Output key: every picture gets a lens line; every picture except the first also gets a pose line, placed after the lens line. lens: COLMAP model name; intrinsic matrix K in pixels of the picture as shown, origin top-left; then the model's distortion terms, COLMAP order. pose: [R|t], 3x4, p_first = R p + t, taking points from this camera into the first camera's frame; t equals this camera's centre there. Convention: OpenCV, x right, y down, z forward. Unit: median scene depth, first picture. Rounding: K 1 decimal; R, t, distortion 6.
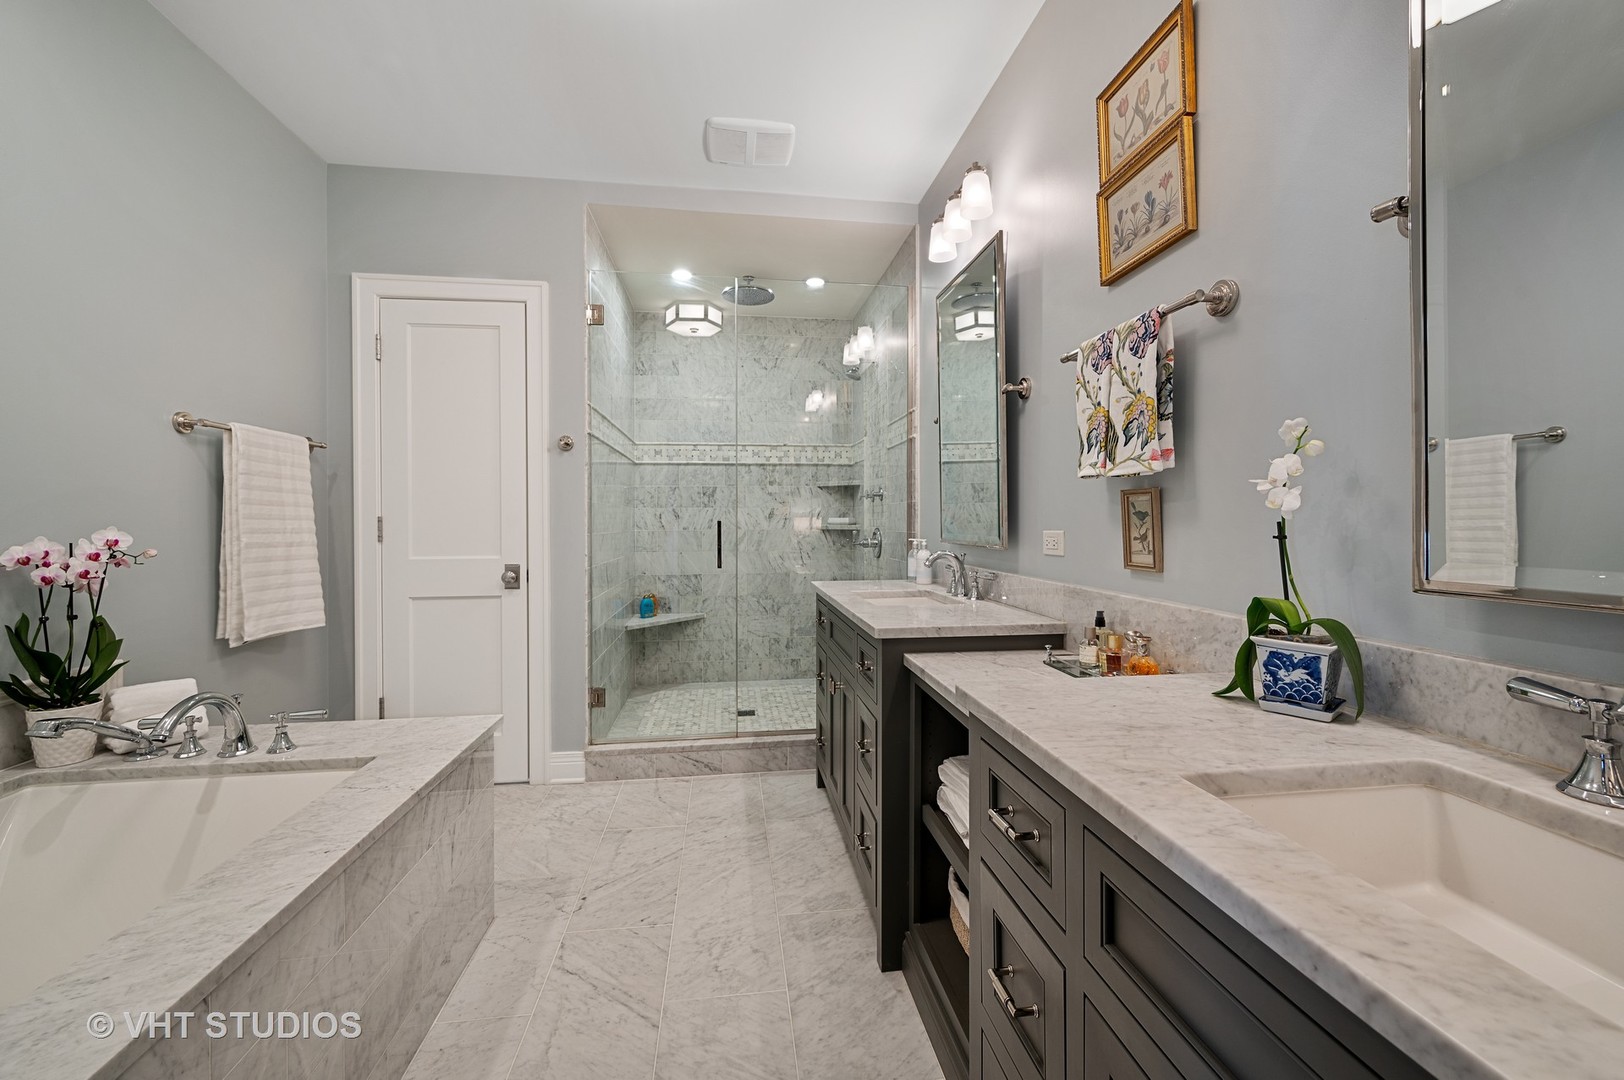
lens RADIAL K [[646.1, 0, 811.8], [0, 646.1, 527.7], [0, 0, 1]] dist [-0.001466, -0.000110]
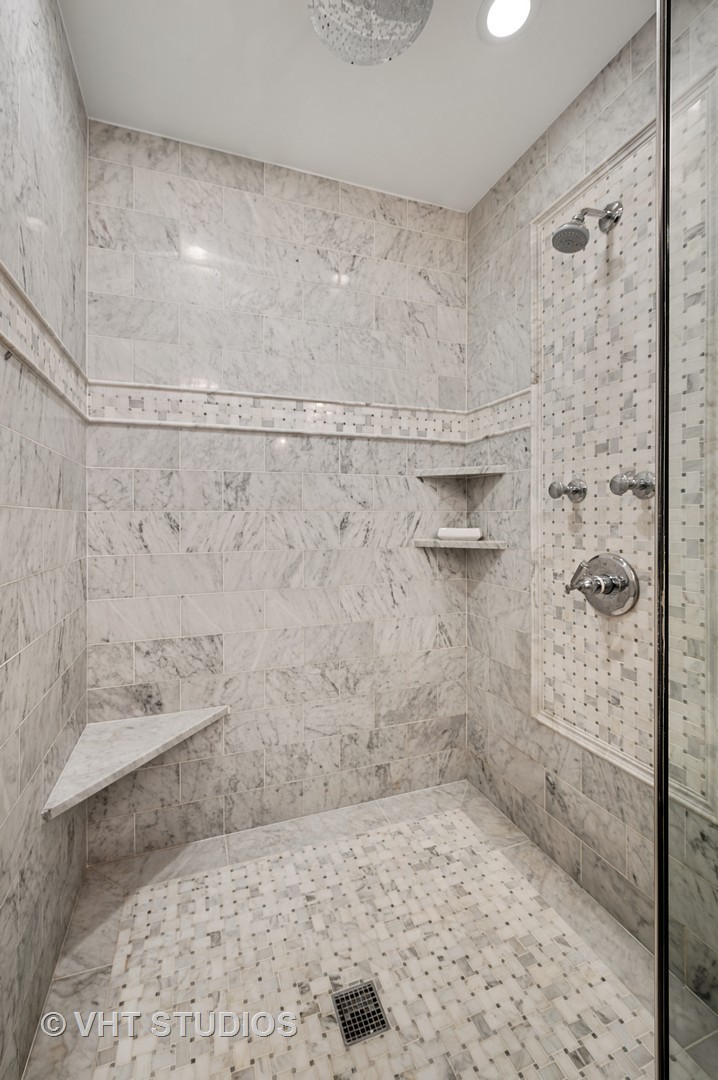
lens RADIAL K [[429.7, 0, 337.1], [0, 429.7, 518.1], [0, 0, 1]] dist [-0.001466, -0.000110]
pose [[0.981489, 0.000994, 0.191518, -0.144829], [0.000002, 0.999986, -0.005197, -0.022820], [-0.191521, 0.005101, 0.981475, 0.626797]]
